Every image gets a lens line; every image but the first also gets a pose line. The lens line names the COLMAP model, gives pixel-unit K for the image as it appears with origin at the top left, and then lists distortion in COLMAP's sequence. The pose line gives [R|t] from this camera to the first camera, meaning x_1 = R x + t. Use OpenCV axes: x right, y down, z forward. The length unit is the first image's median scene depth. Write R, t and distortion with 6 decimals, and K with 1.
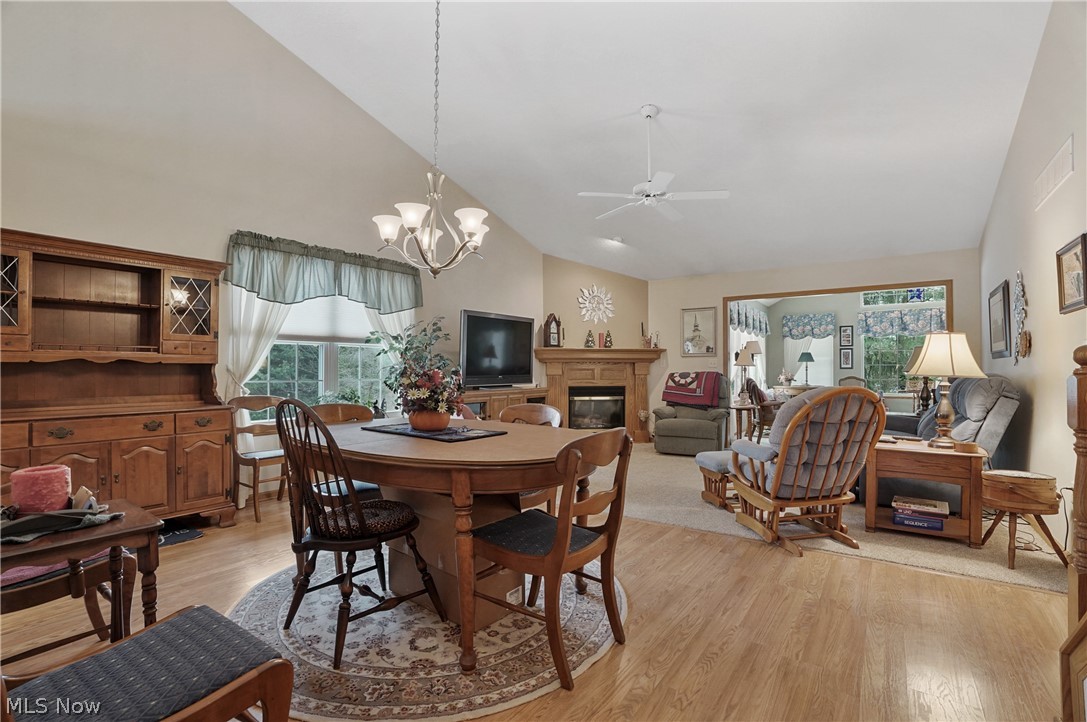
lens RADIAL K [[500.1, 0, 548.8], [0, 500.1, 357.9], [0, 0, 1]] dist [-0.037025, 0.007271]
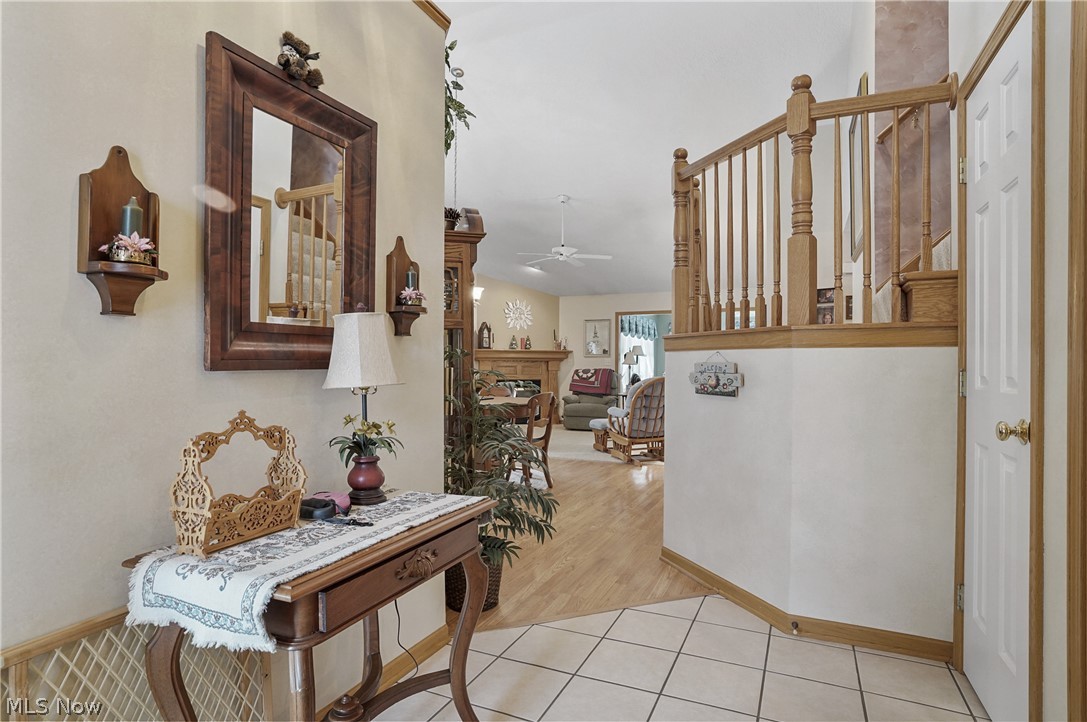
lens RADIAL K [[559.3, 0, 537.1], [0, 559.3, 363.4], [0, 0, 1]] dist [0.001230, 0.000006]
pose [[0.986611, 0.004743, 0.163024, -0.091023], [-0.007844, 0.999800, 0.018384, -0.011570], [-0.162904, -0.019417, 0.986451, -0.411379]]
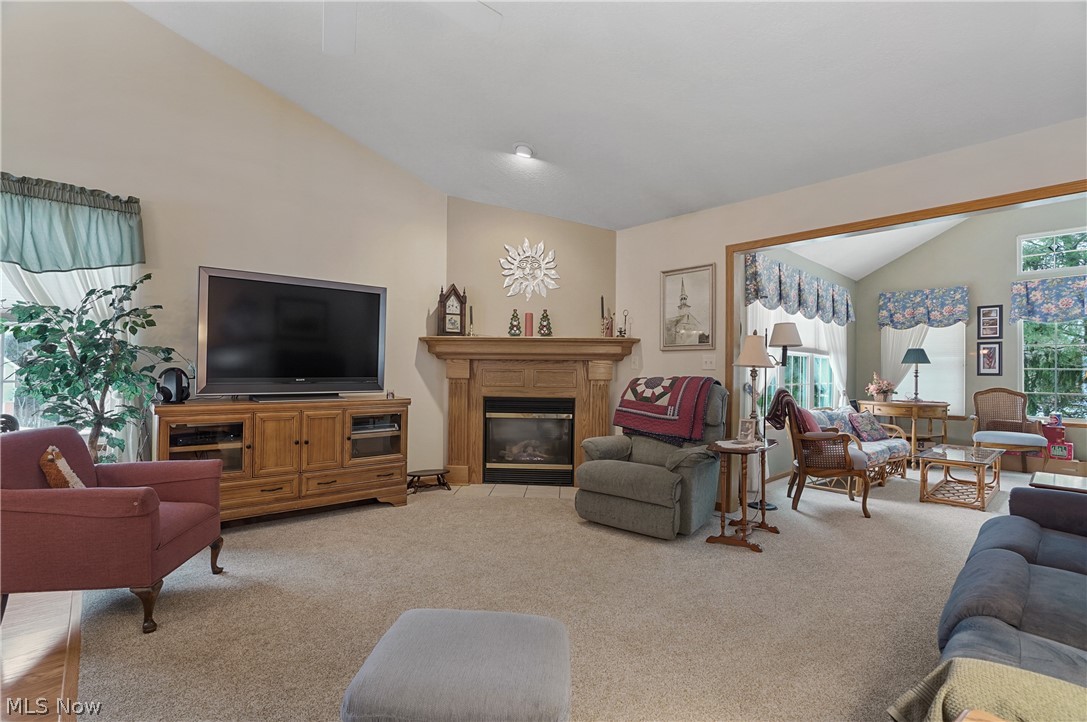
lens RADIAL K [[500.1, 0, 541.0], [0, 500.1, 362.6], [0, 0, 1]] dist [-0.037025, 0.007271]
pose [[0.974763, 0.008322, -0.223089, 0.264179], [-0.007412, 0.999960, 0.004917, 0.009314], [0.223121, -0.003139, 0.974786, 0.389519]]
